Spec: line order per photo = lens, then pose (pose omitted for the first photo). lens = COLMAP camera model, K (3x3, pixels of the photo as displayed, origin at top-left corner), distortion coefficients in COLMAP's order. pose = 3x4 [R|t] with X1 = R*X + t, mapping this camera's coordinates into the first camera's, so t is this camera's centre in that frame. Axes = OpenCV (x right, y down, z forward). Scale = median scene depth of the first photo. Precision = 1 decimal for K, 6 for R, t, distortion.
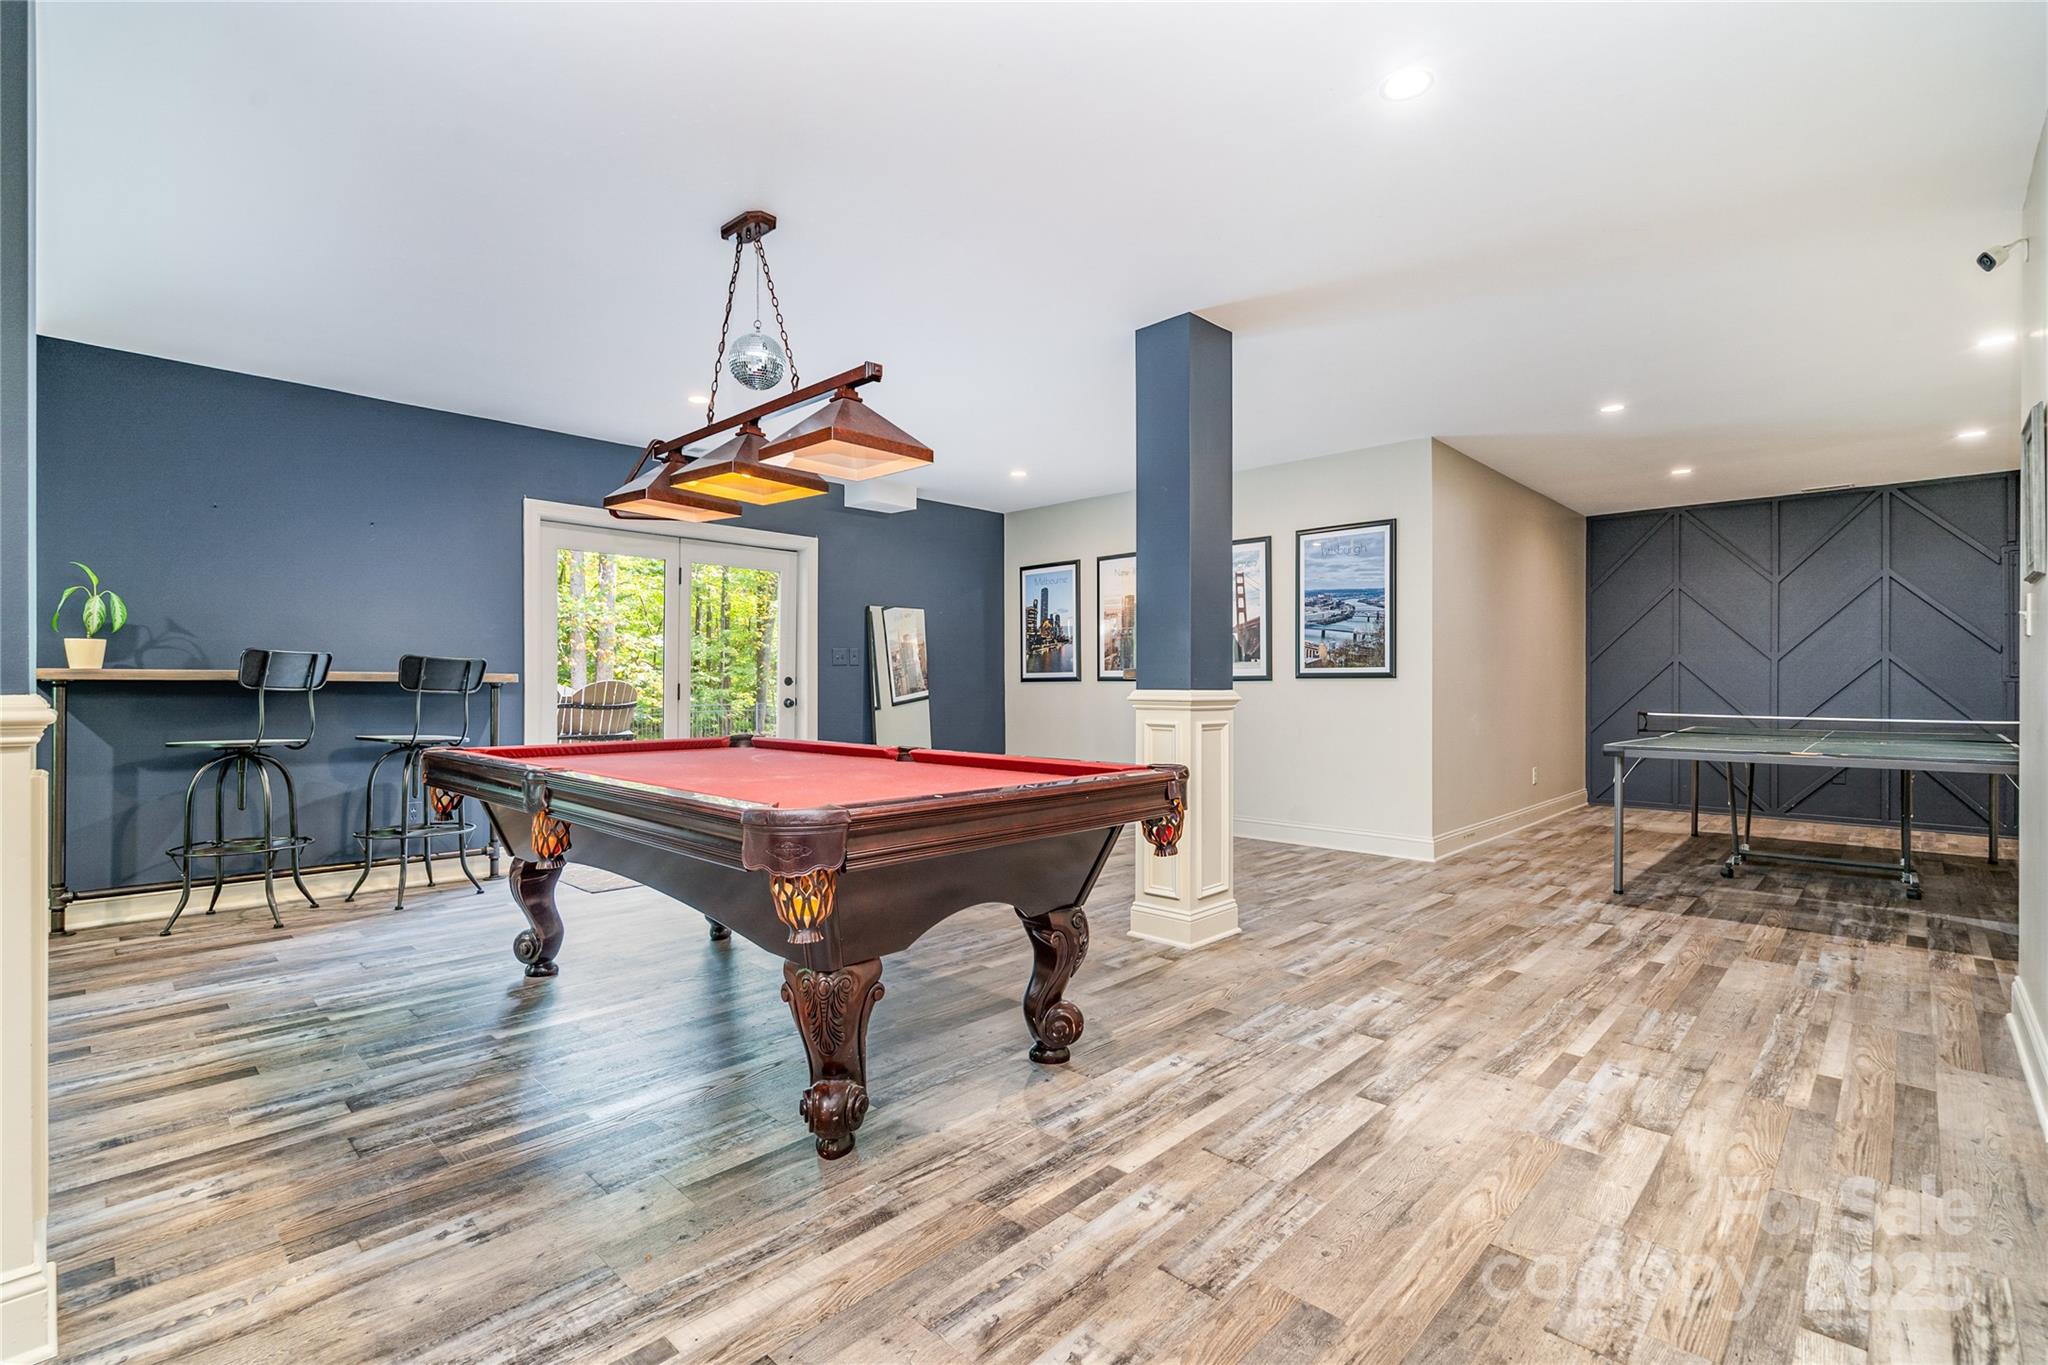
lens RADIAL K [[936.1, 0, 1029.8], [0, 936.1, 682.1], [0, 0, 1]] dist [-0.001228, 0.000597]
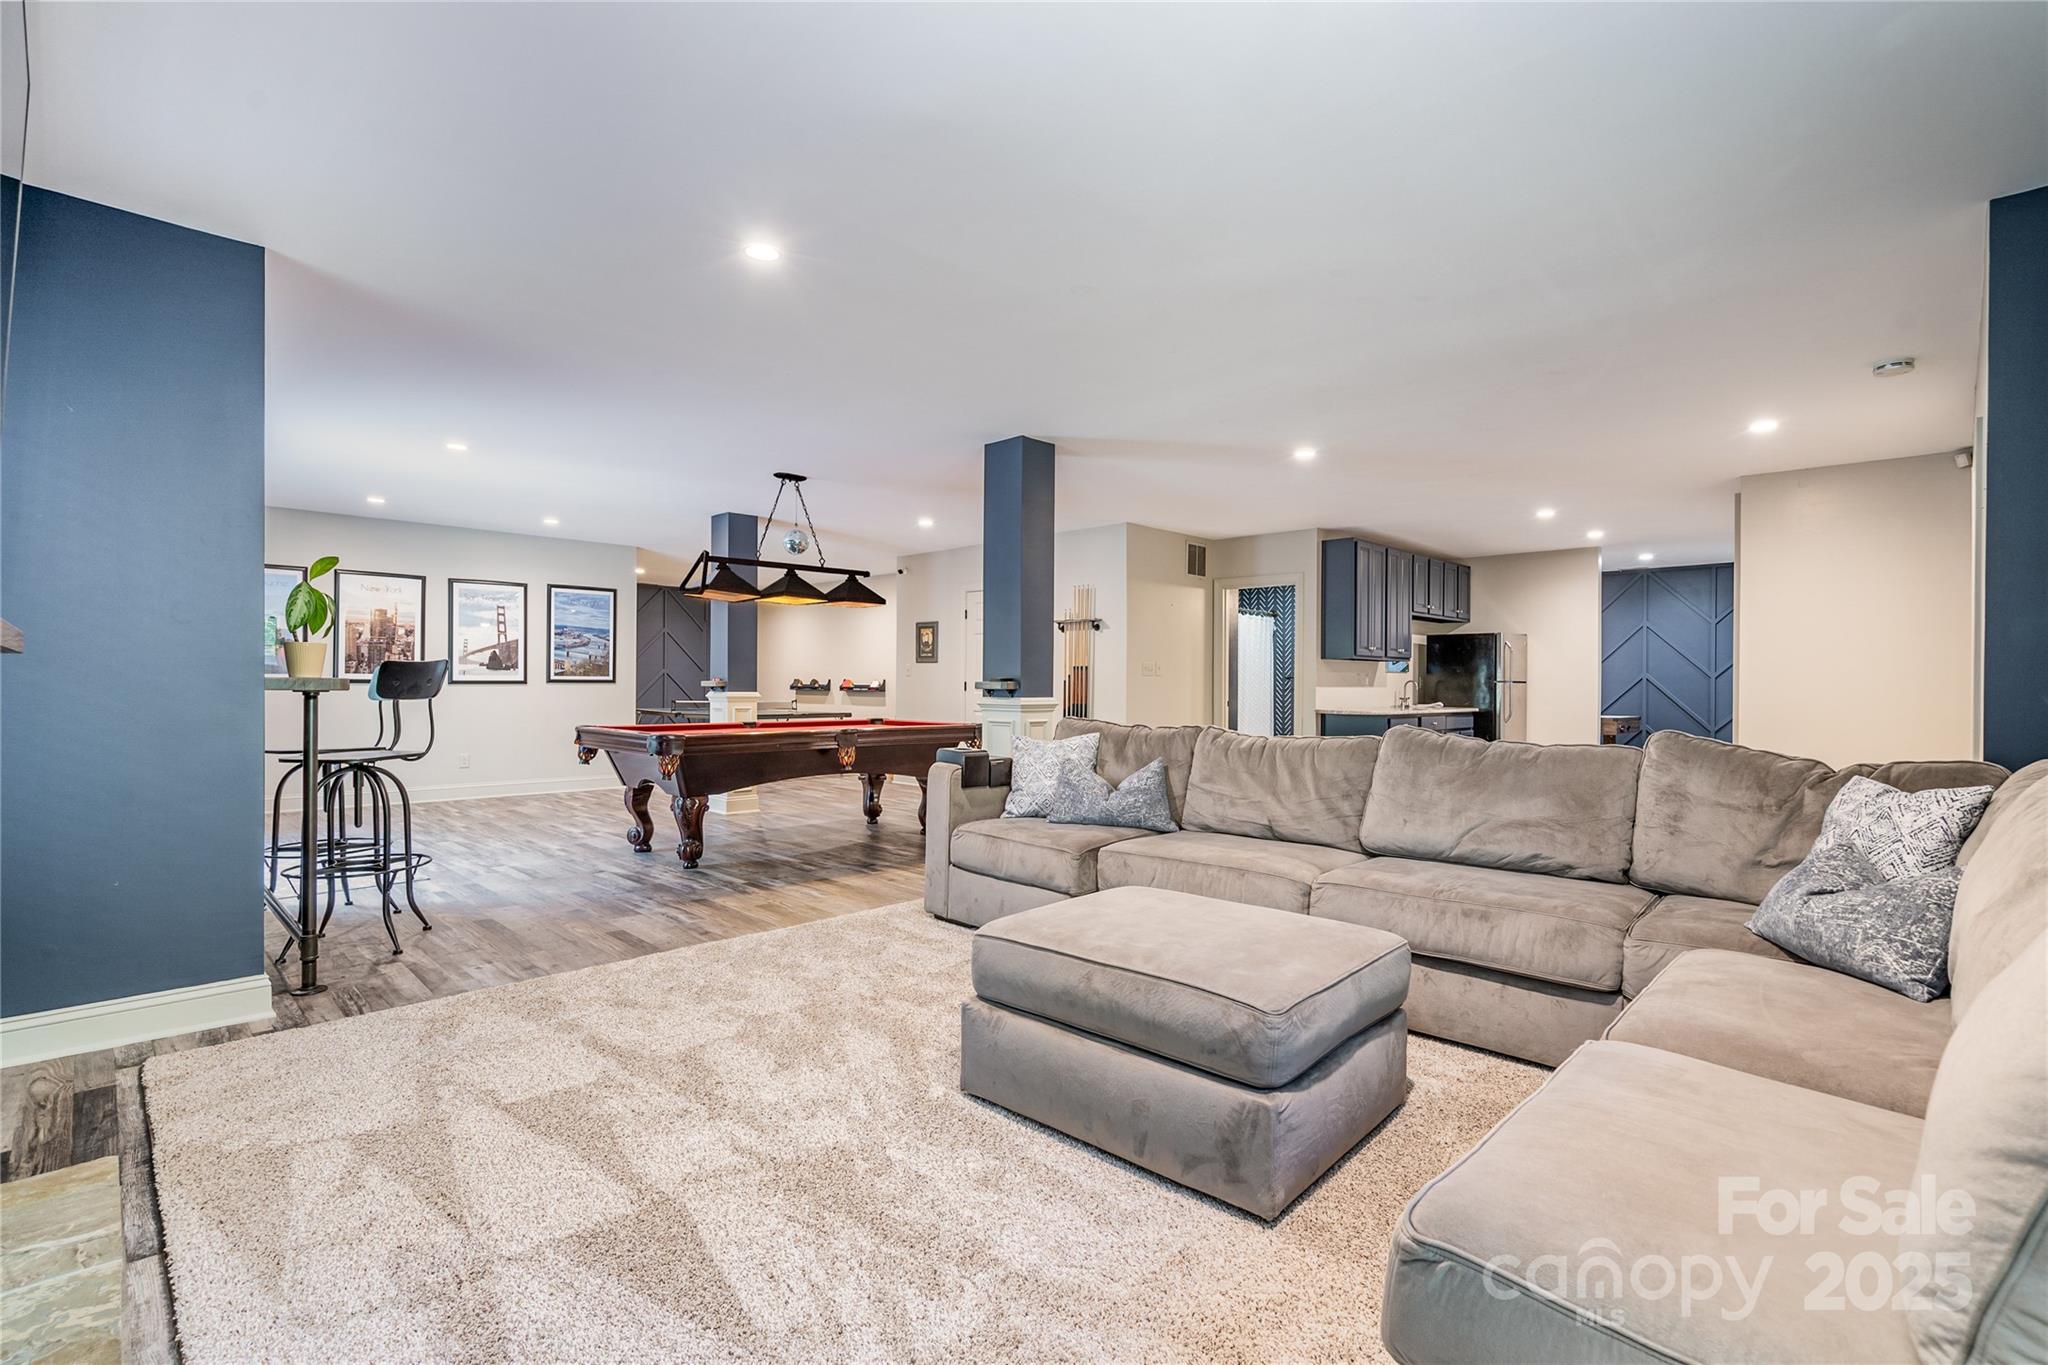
lens RADIAL K [[936.1, 0, 1032.2], [0, 936.1, 689.2], [0, 0, 1]] dist [-0.001228, 0.000597]
pose [[0.023717, -0.006001, 0.999701, -1.199194], [-0.008847, 0.999942, 0.006213, -0.009631], [-0.999680, -0.008992, 0.023662, 0.191640]]
